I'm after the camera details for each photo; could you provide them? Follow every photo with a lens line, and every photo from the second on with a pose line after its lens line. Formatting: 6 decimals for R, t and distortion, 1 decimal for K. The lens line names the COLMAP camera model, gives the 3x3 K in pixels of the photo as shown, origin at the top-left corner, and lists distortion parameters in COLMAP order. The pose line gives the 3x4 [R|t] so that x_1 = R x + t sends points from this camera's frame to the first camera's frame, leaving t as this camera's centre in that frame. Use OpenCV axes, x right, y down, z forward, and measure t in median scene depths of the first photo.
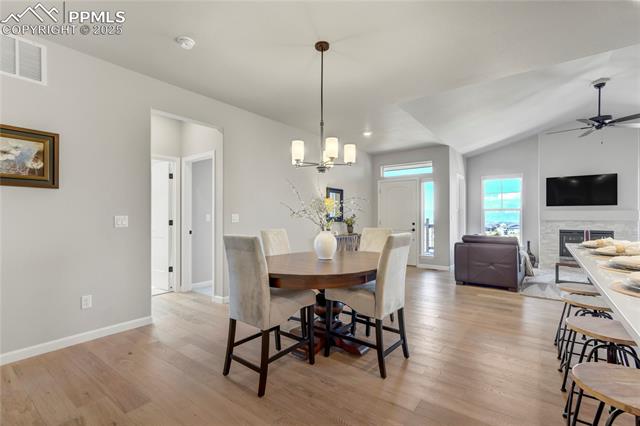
lens RADIAL K [[292.5, 0, 320.2], [0, 292.5, 215.0], [0, 0, 1]] dist [-0.012088, 0.011641]
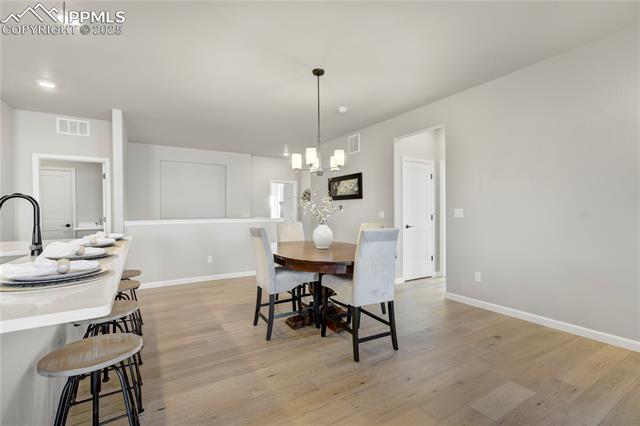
lens RADIAL K [[292.5, 0, 318.2], [0, 292.5, 210.8], [0, 0, 1]] dist [-0.012088, 0.011641]
pose [[-0.361333, -0.004021, -0.932428, 0.478296], [0.009323, 0.999925, -0.007925, 0.004720], [0.932390, -0.011556, -0.361269, 0.595284]]
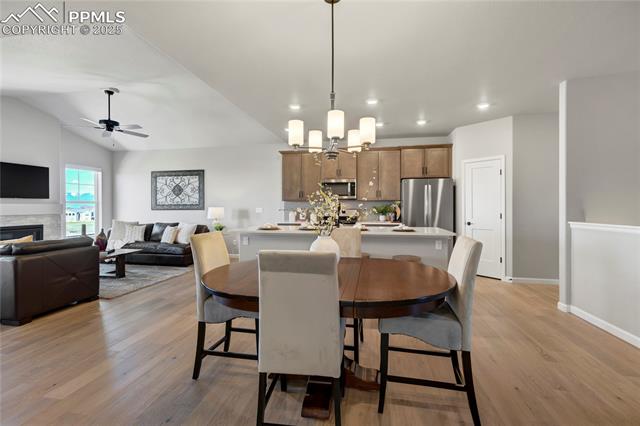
lens RADIAL K [[292.5, 0, 315.6], [0, 292.5, 207.4], [0, 0, 1]] dist [-0.012088, 0.011641]
pose [[-0.445069, -0.007163, 0.895467, -0.282464], [0.000533, 0.999966, 0.008264, -0.010887], [-0.895496, 0.004156, -0.445050, 0.575029]]
